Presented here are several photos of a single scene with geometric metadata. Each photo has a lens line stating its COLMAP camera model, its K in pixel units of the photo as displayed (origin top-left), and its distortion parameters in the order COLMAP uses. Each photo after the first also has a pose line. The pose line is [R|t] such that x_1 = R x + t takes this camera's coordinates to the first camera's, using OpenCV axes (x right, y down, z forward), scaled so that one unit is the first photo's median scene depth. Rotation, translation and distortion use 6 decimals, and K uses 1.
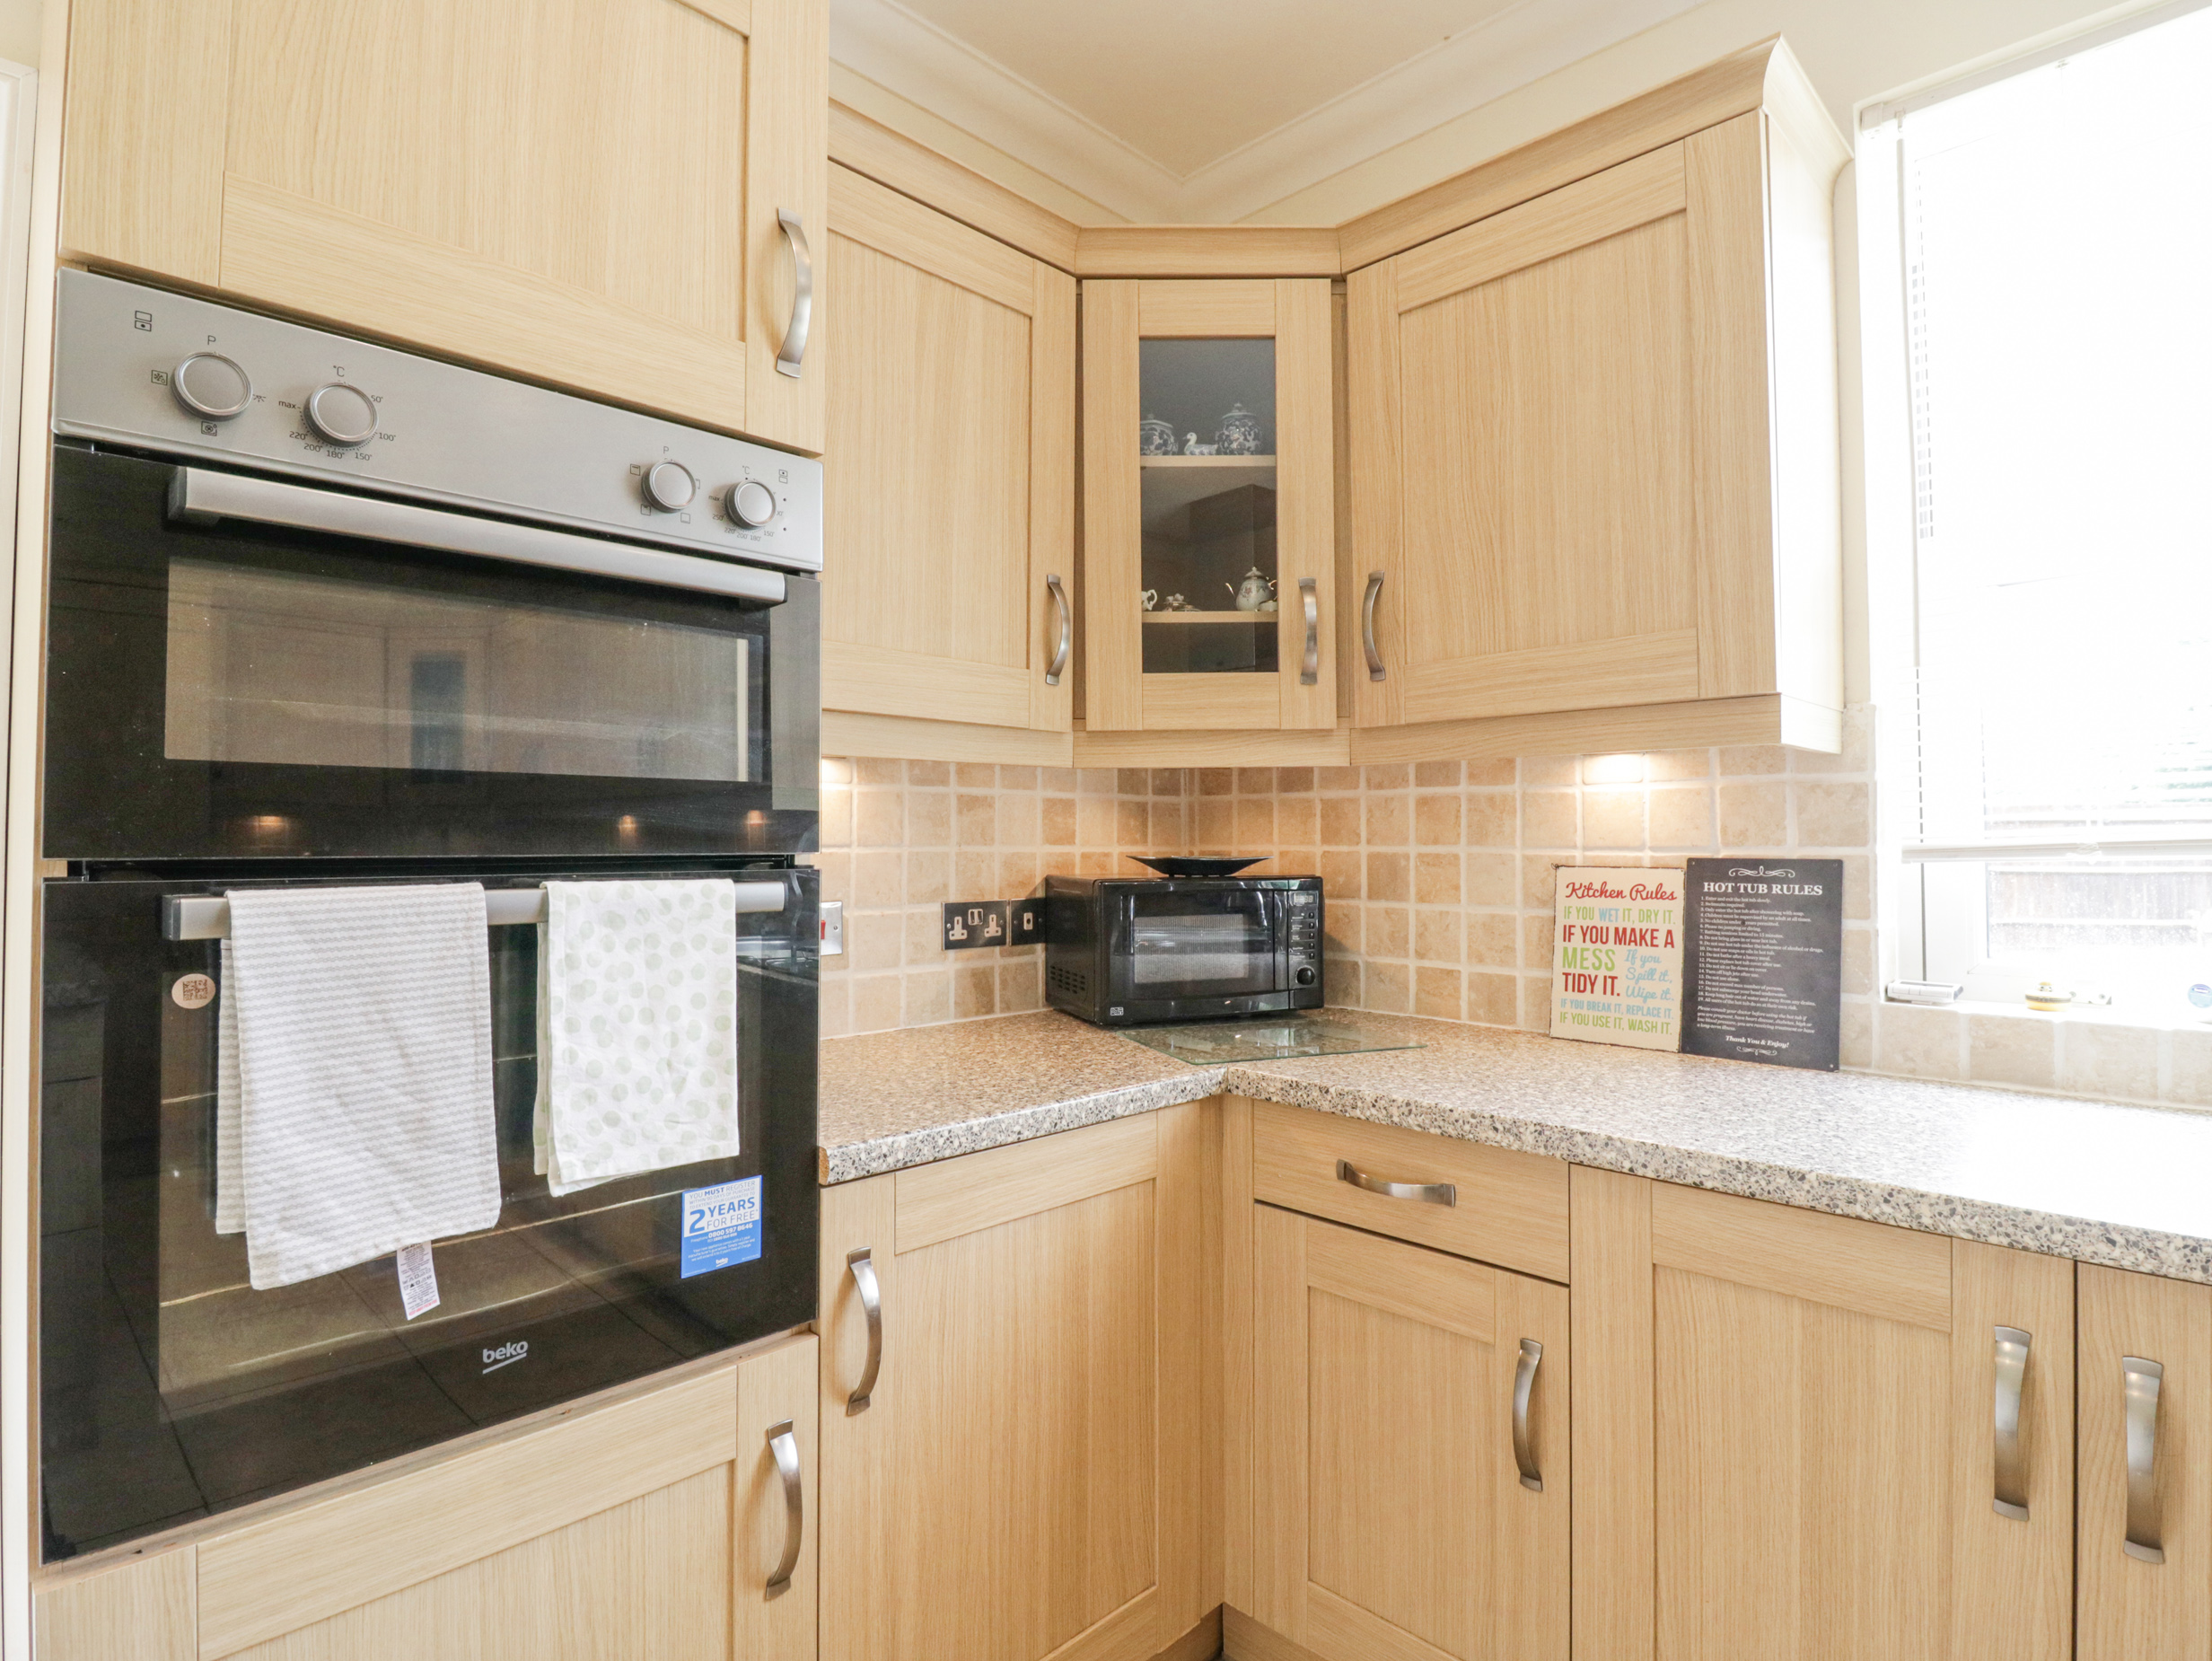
lens RADIAL K [[1144.1, 0, 1108.5], [0, 1144.1, 823.9], [0, 0, 1]] dist [-0.004690, -0.012172]
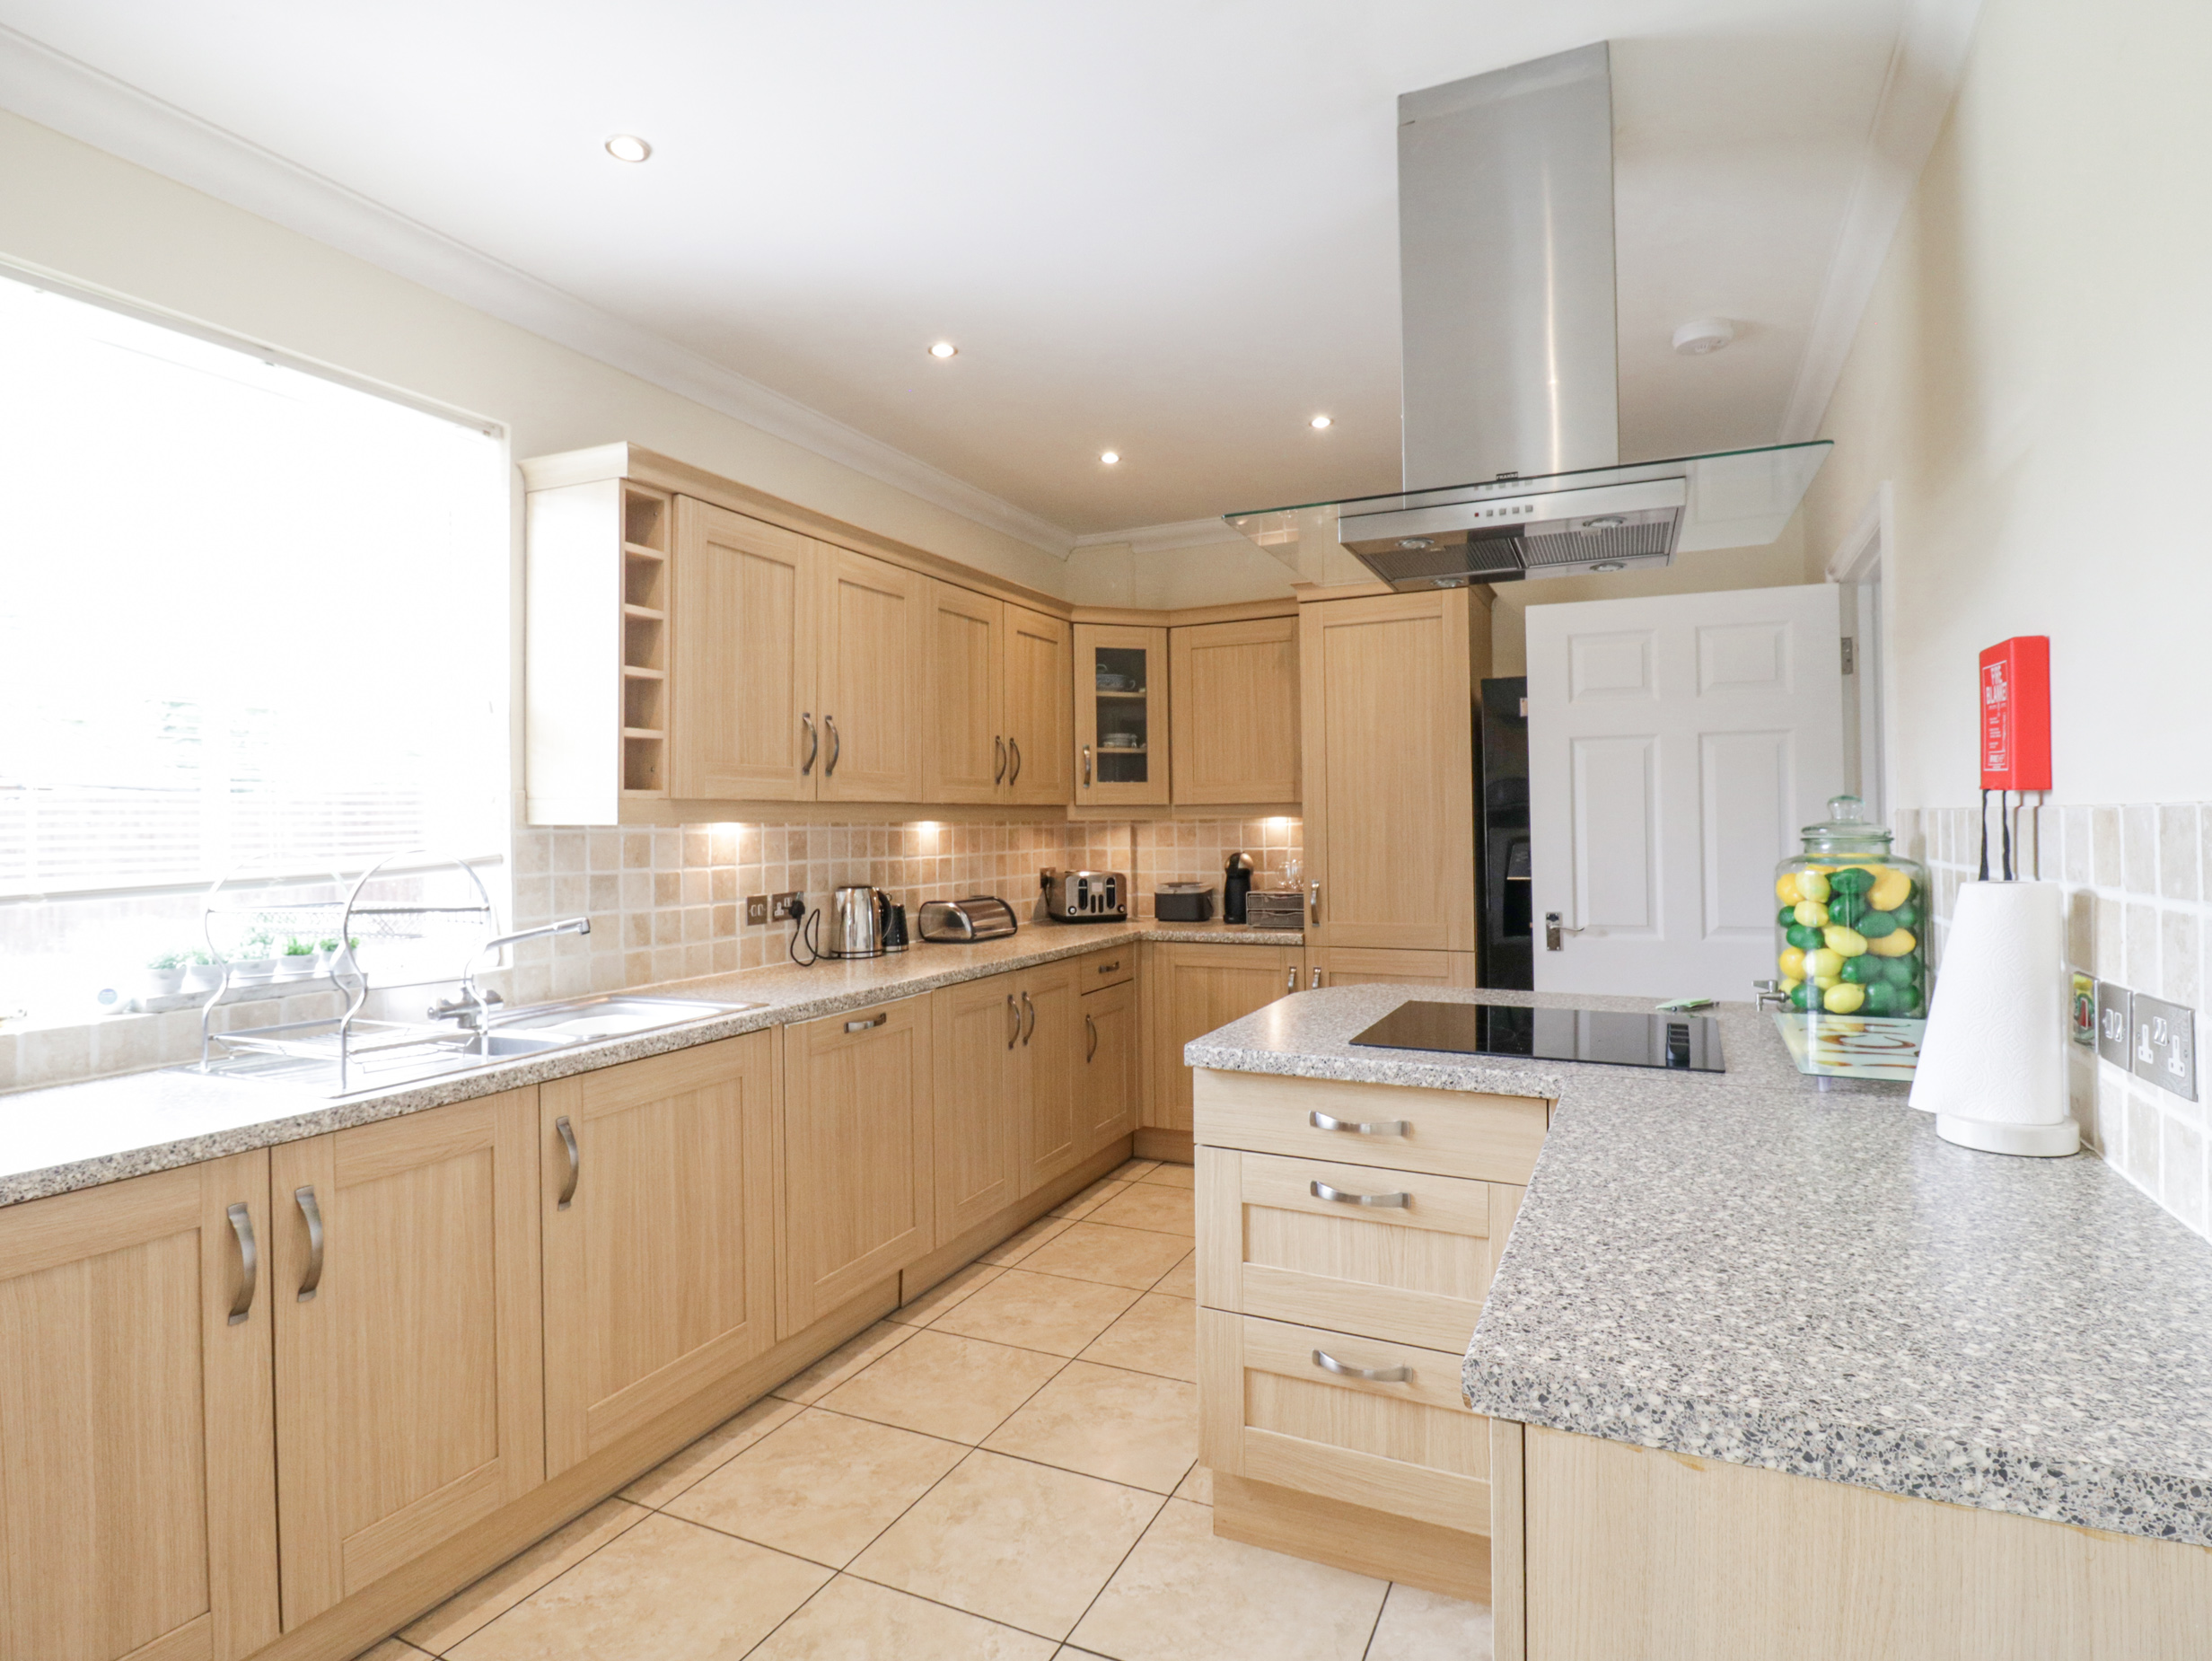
lens RADIAL K [[1144.1, 0, 1115.6], [0, 1144.1, 821.1], [0, 0, 1]] dist [-0.004690, -0.012172]
pose [[-0.338156, 0.011547, 0.941019, -0.738286], [-0.003214, 0.999905, -0.013424, -0.050261], [-0.941084, -0.007564, -0.338087, 0.246649]]
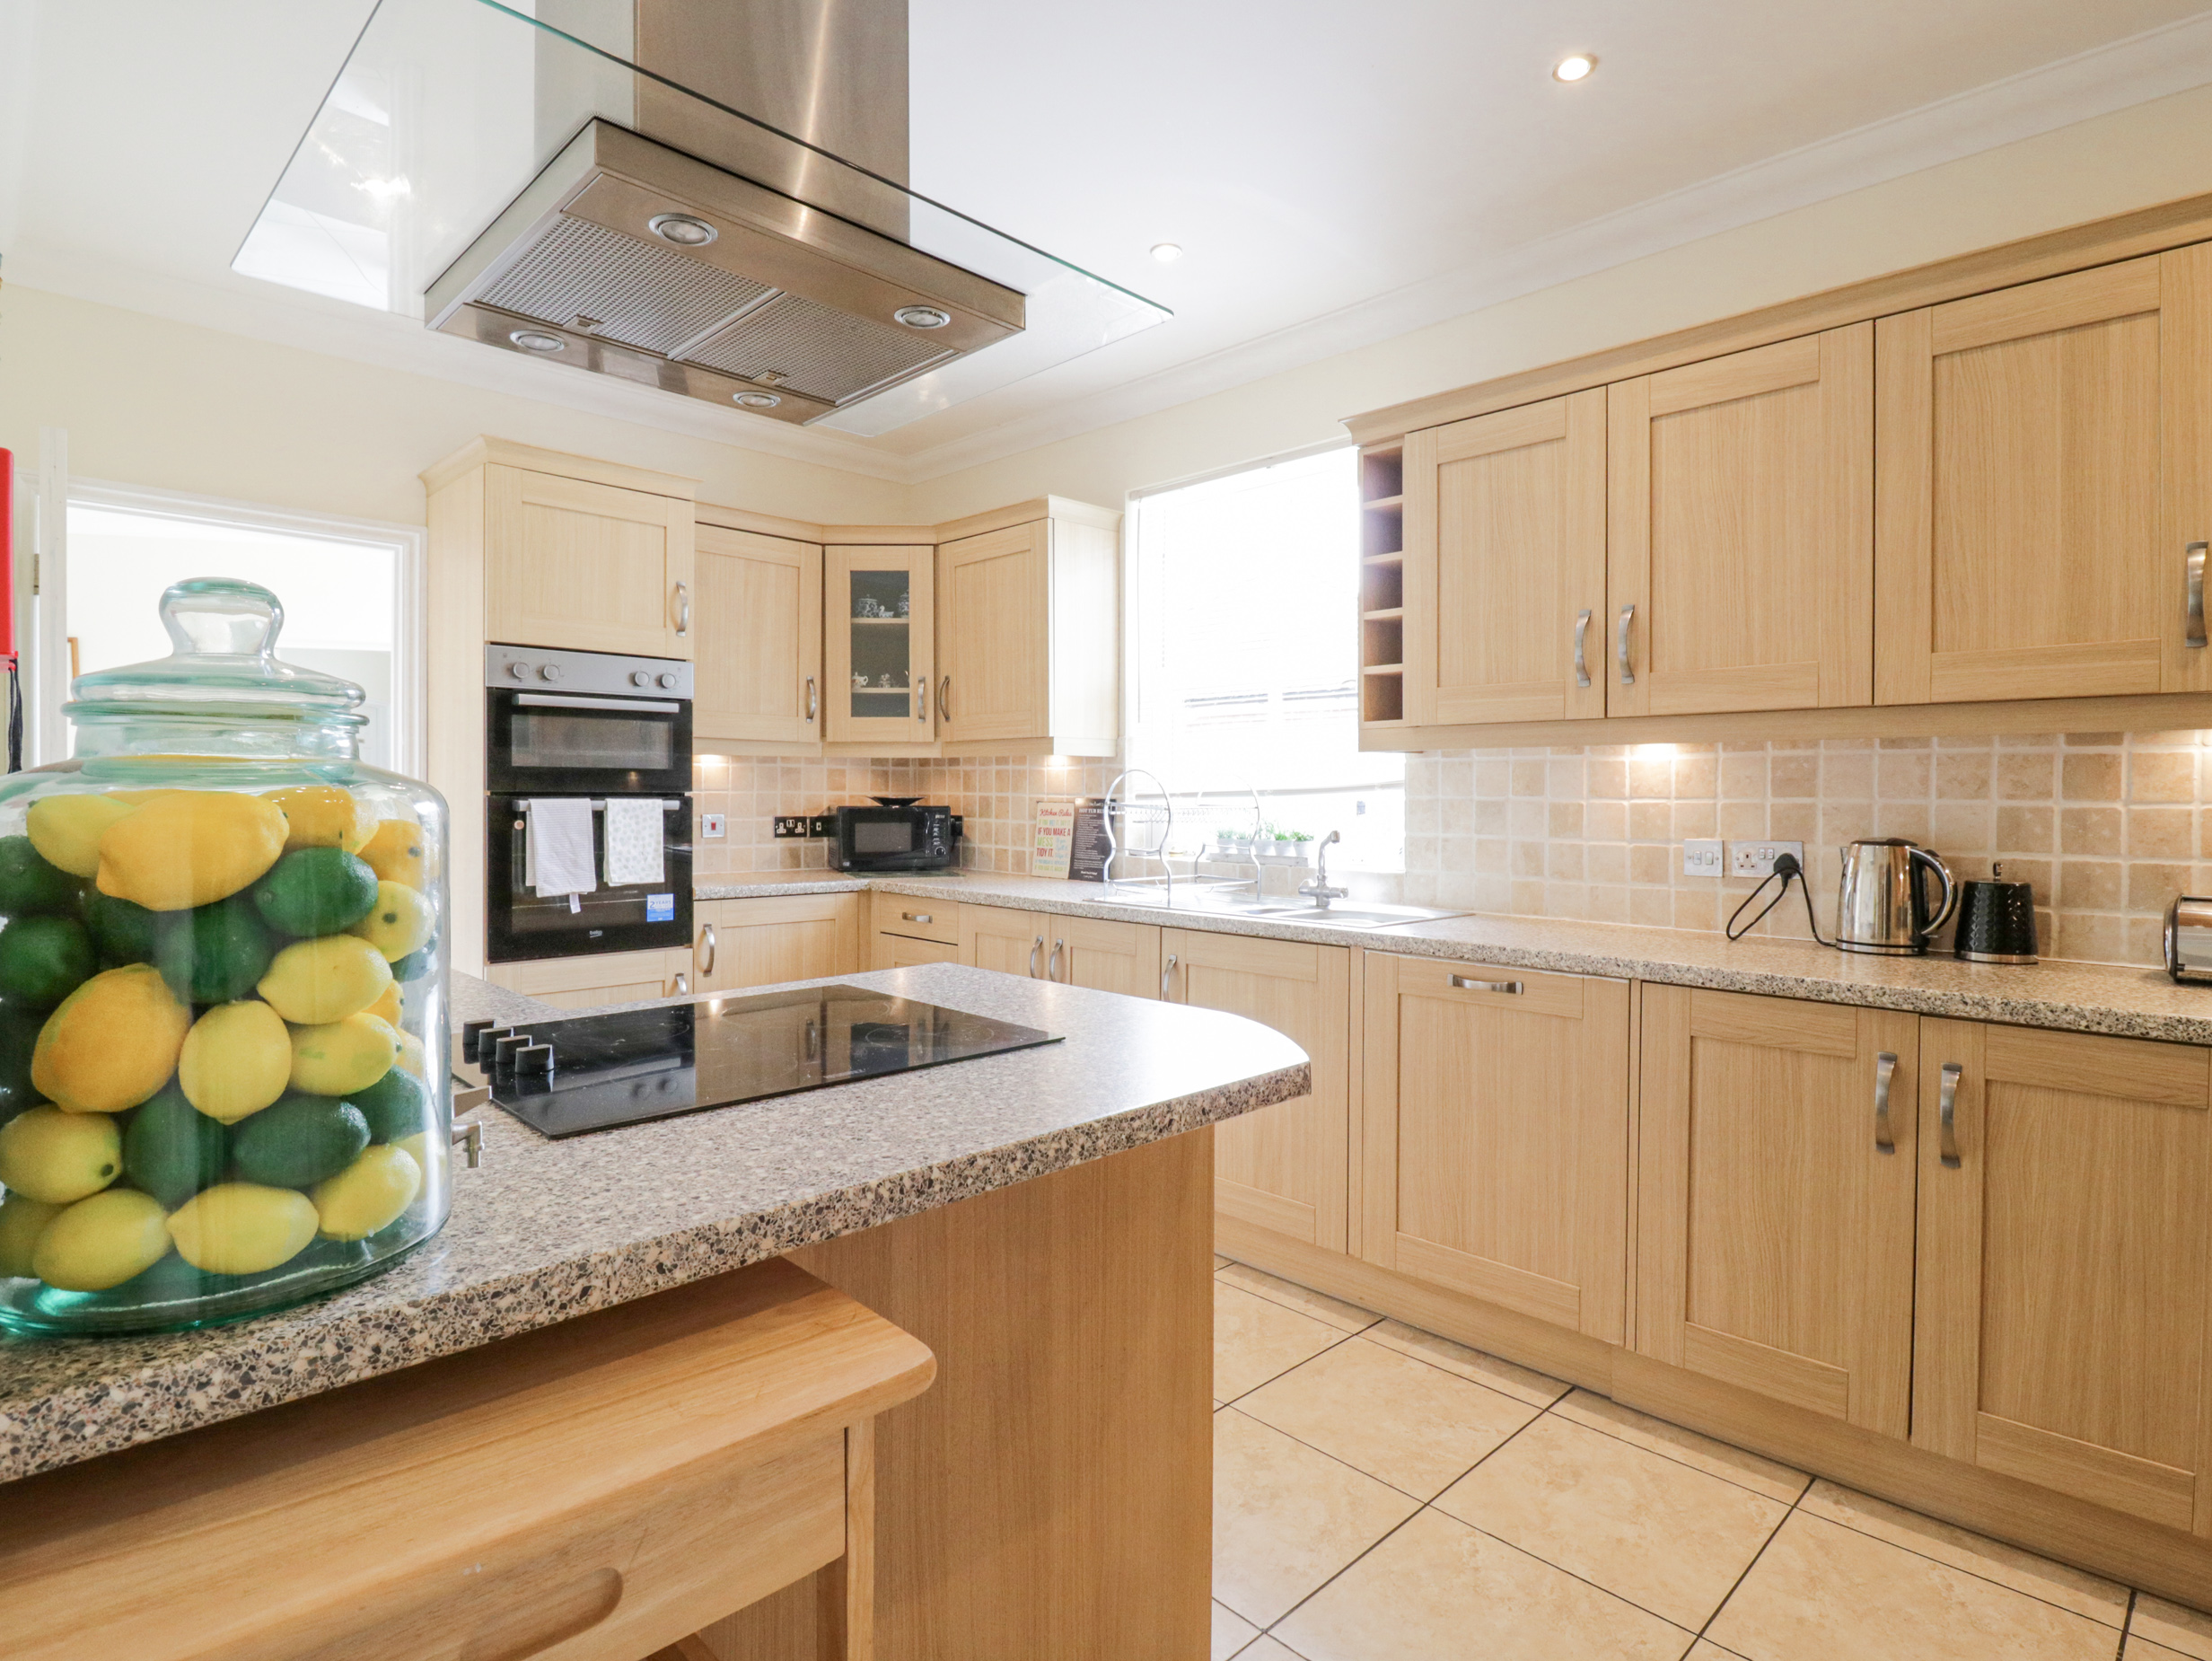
lens RADIAL K [[1144.1, 0, 1115.7], [0, 1144.1, 824.8], [0, 0, 1]] dist [-0.004690, -0.012172]
pose [[0.999959, 0.008962, -0.001341, 0.671715], [-0.008893, 0.998959, 0.044740, -0.025589], [0.001740, -0.044726, 0.998998, -1.562841]]
